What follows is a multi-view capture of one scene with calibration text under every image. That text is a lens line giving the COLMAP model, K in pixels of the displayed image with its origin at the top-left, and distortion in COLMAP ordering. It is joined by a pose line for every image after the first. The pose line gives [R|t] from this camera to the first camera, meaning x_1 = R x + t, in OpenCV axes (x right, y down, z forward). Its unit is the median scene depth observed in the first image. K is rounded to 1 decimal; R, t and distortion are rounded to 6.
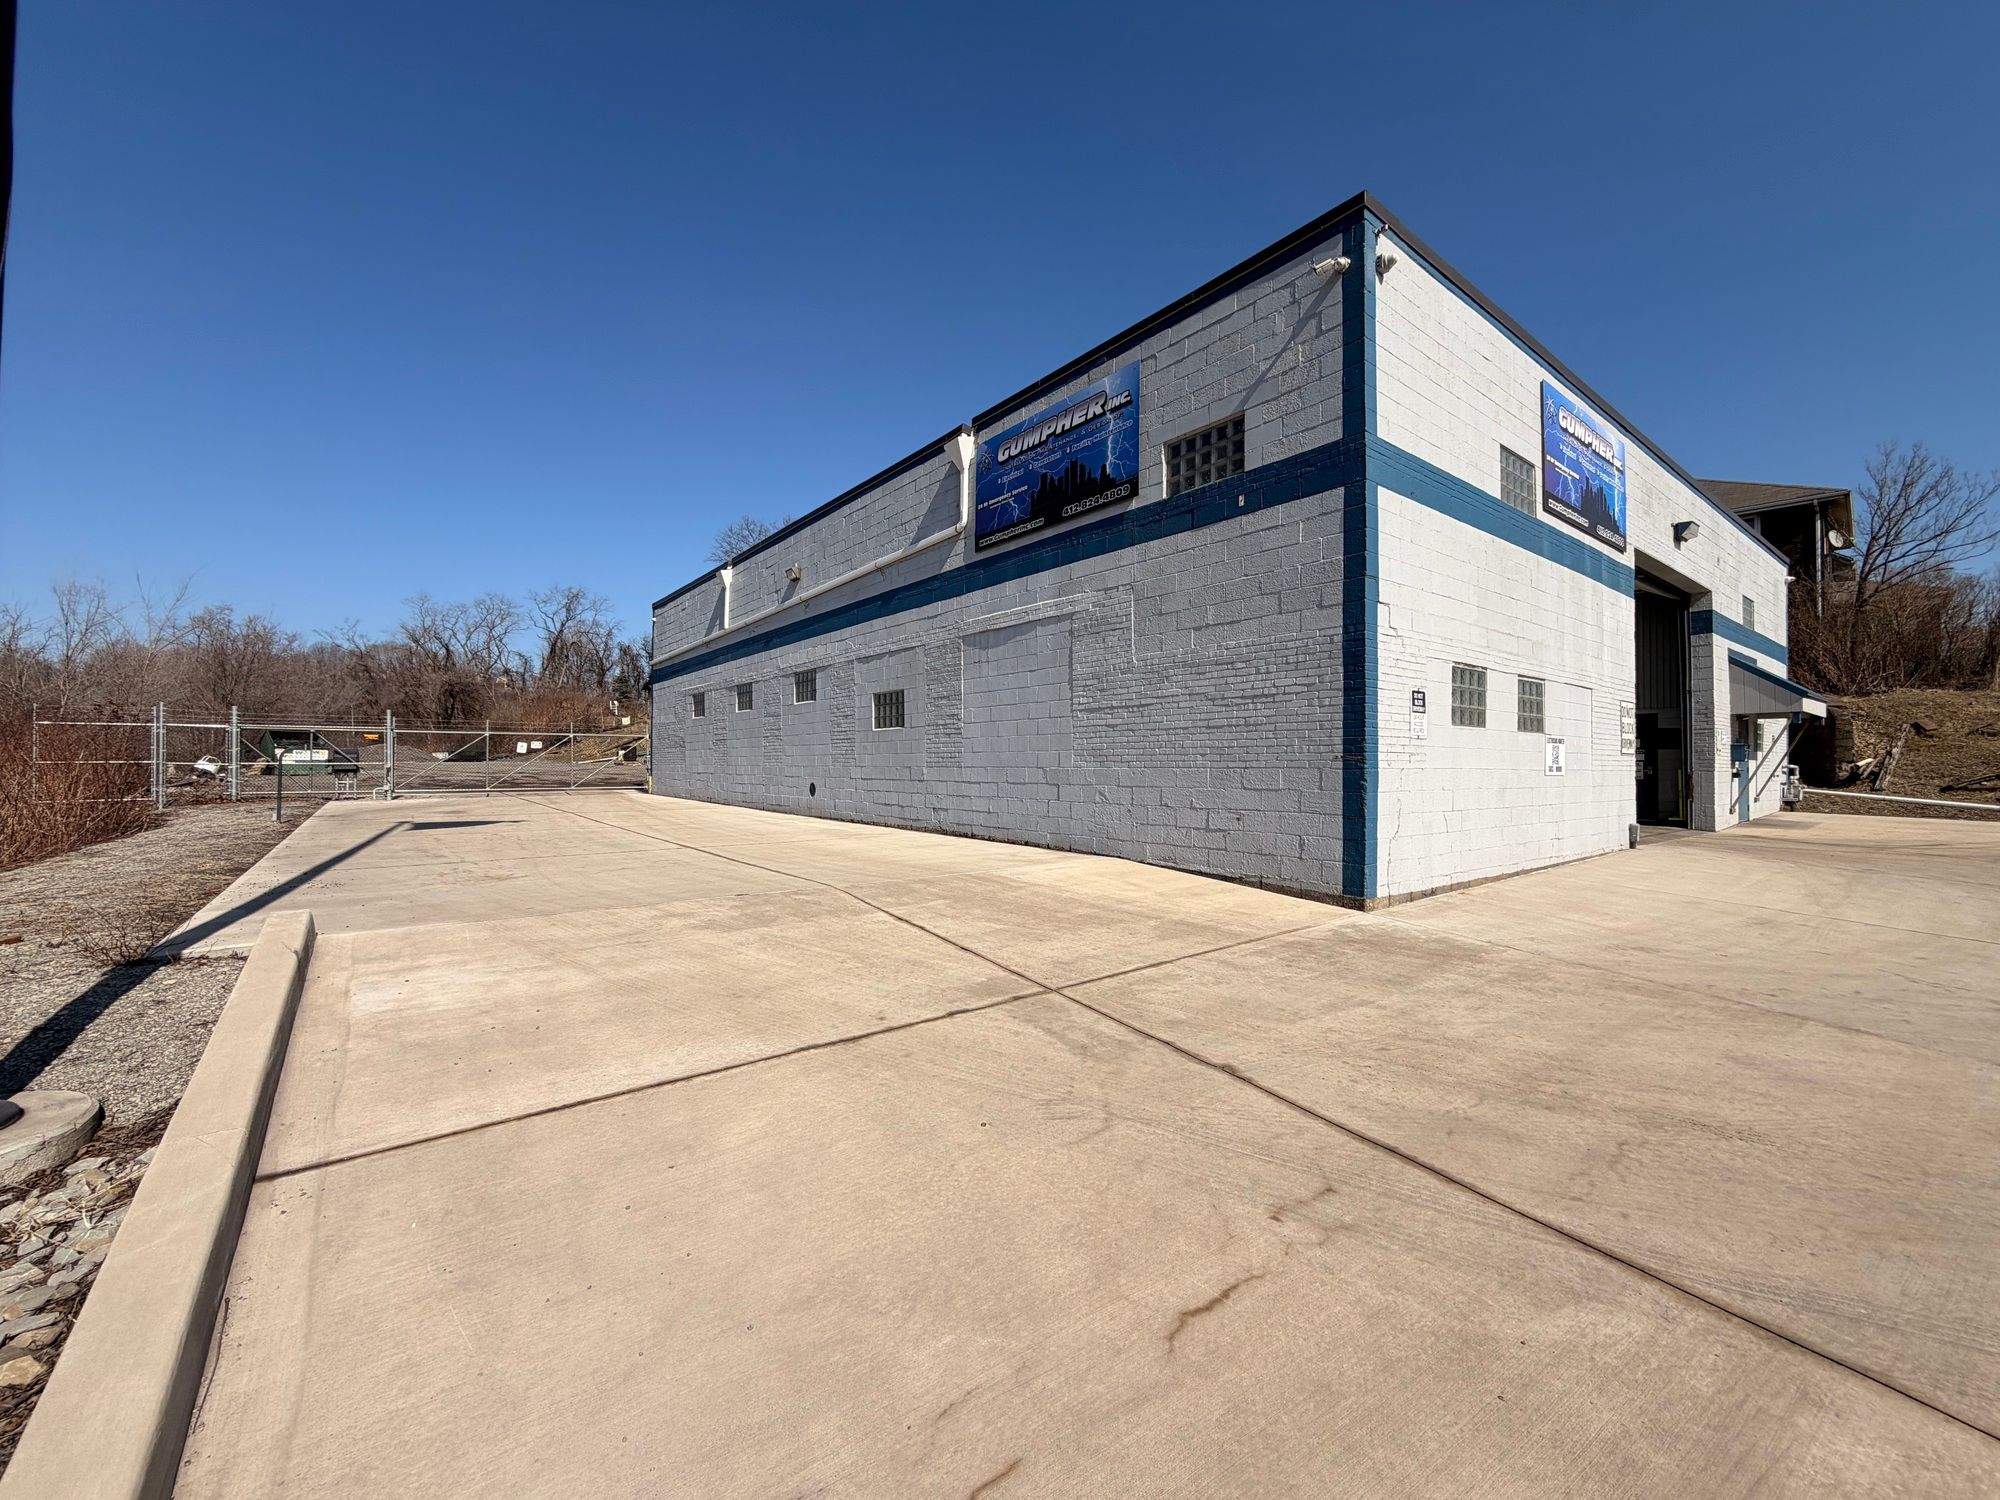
lens RADIAL K [[800.2, 0, 991.2], [0, 800.2, 750.5], [0, 0, 1]] dist [0.002187, -0.000061]
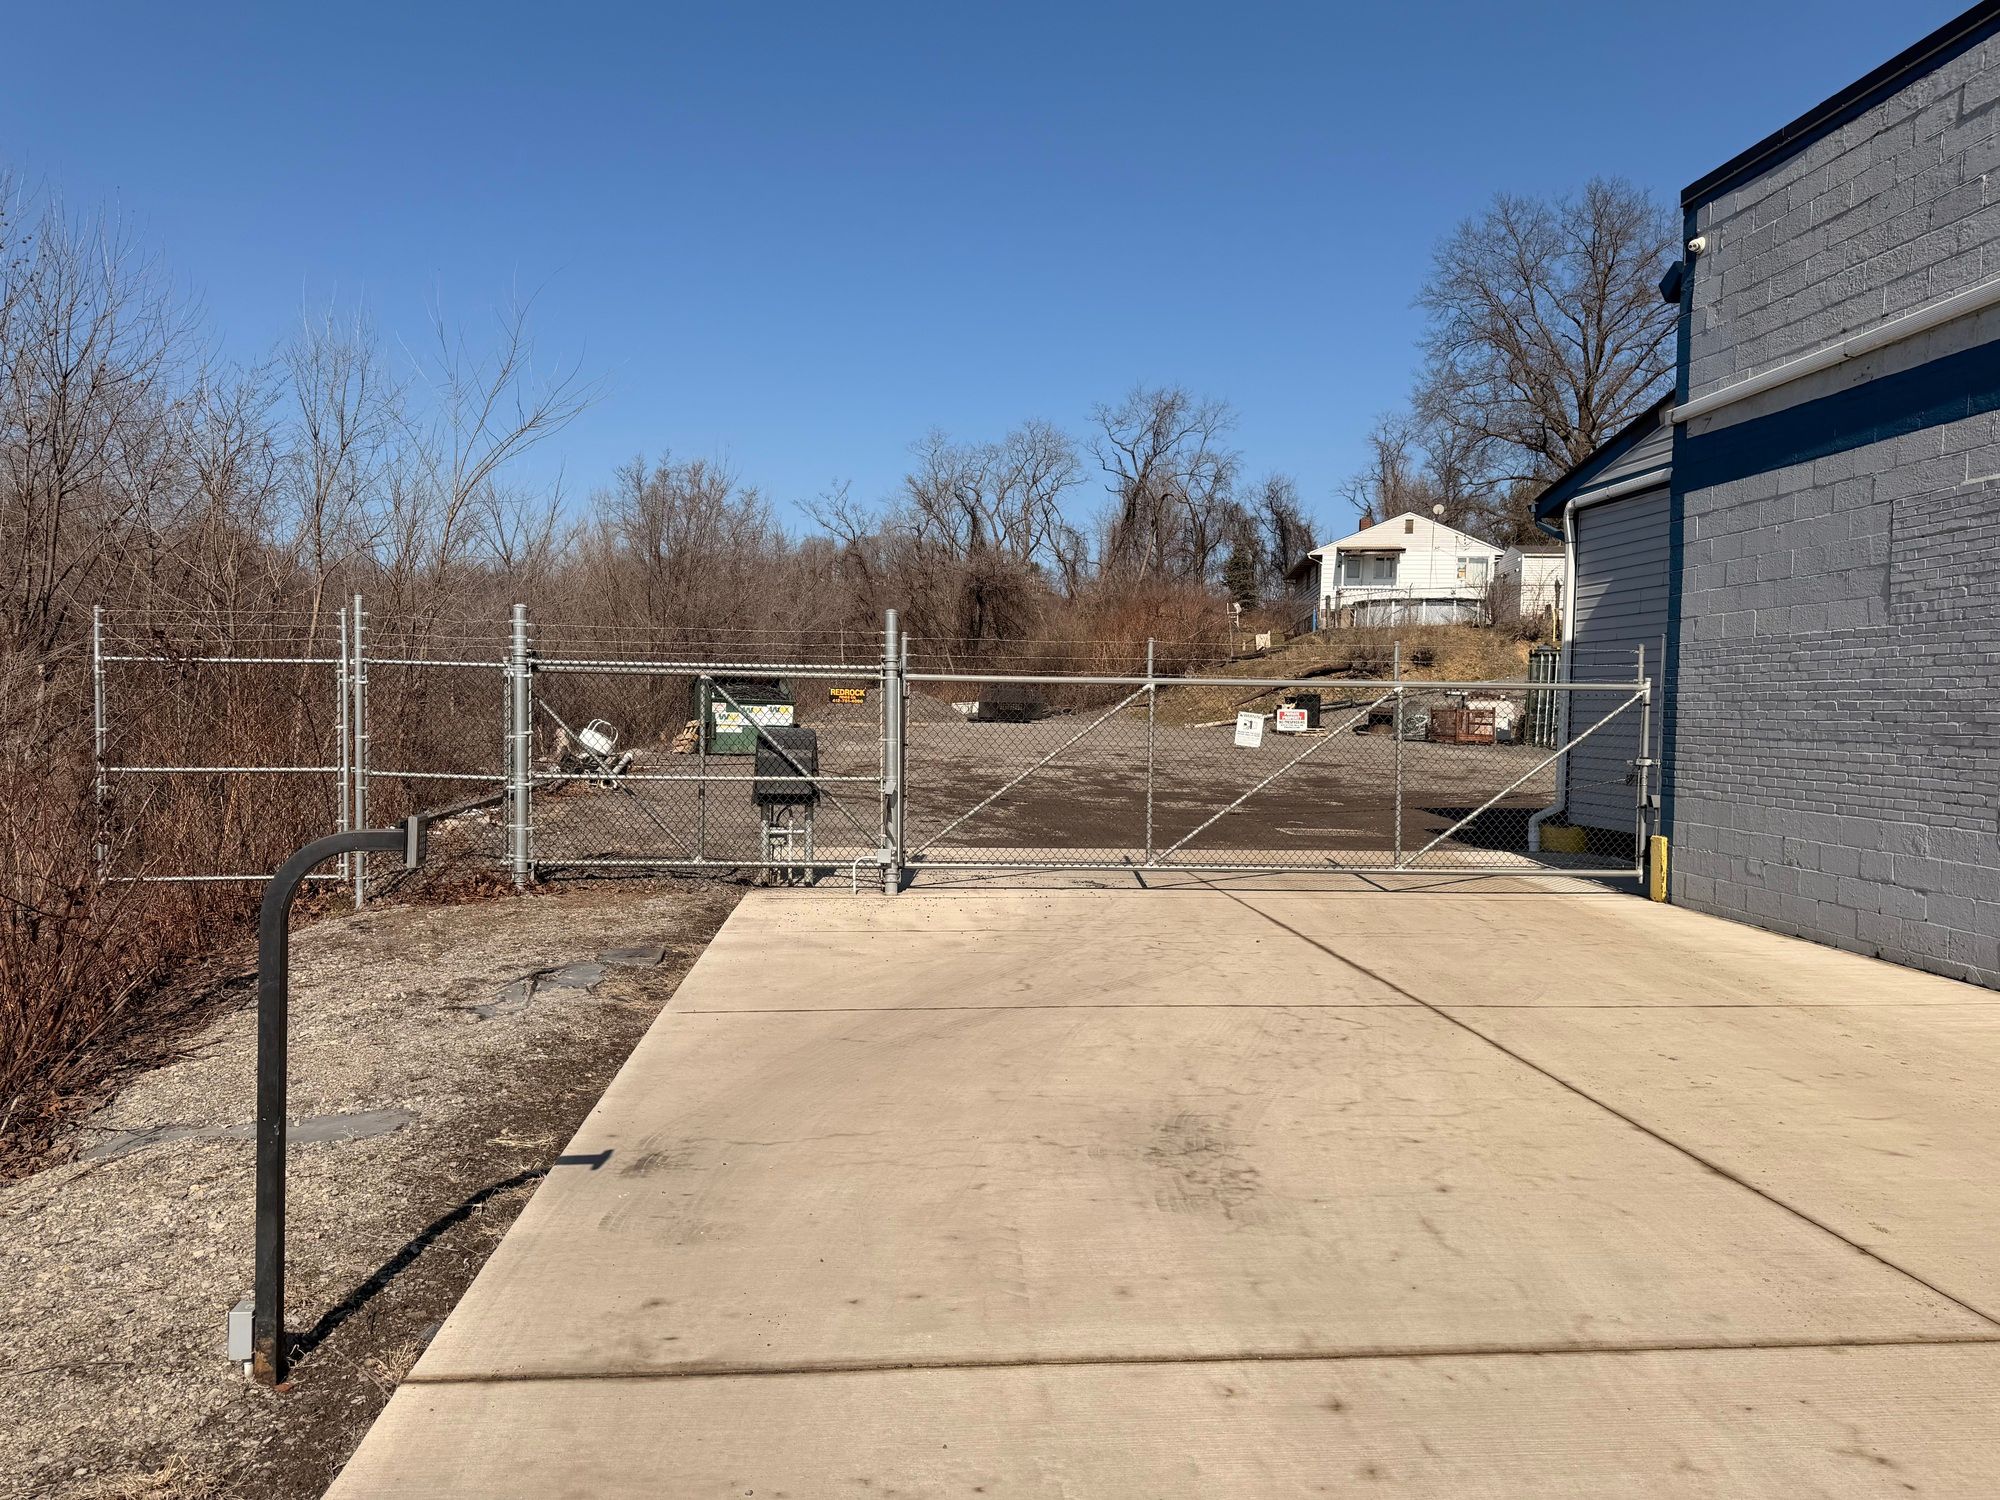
lens RADIAL K [[1403.6, 0, 1000.0], [0, 1403.6, 750.0], [0, 0, 1]] dist [0.069064, -0.001608]
pose [[0.843936, 0.026867, -0.535771, -0.354120], [-0.004009, 0.999033, 0.043782, -0.017290], [0.536429, -0.034802, 0.843227, 0.470614]]
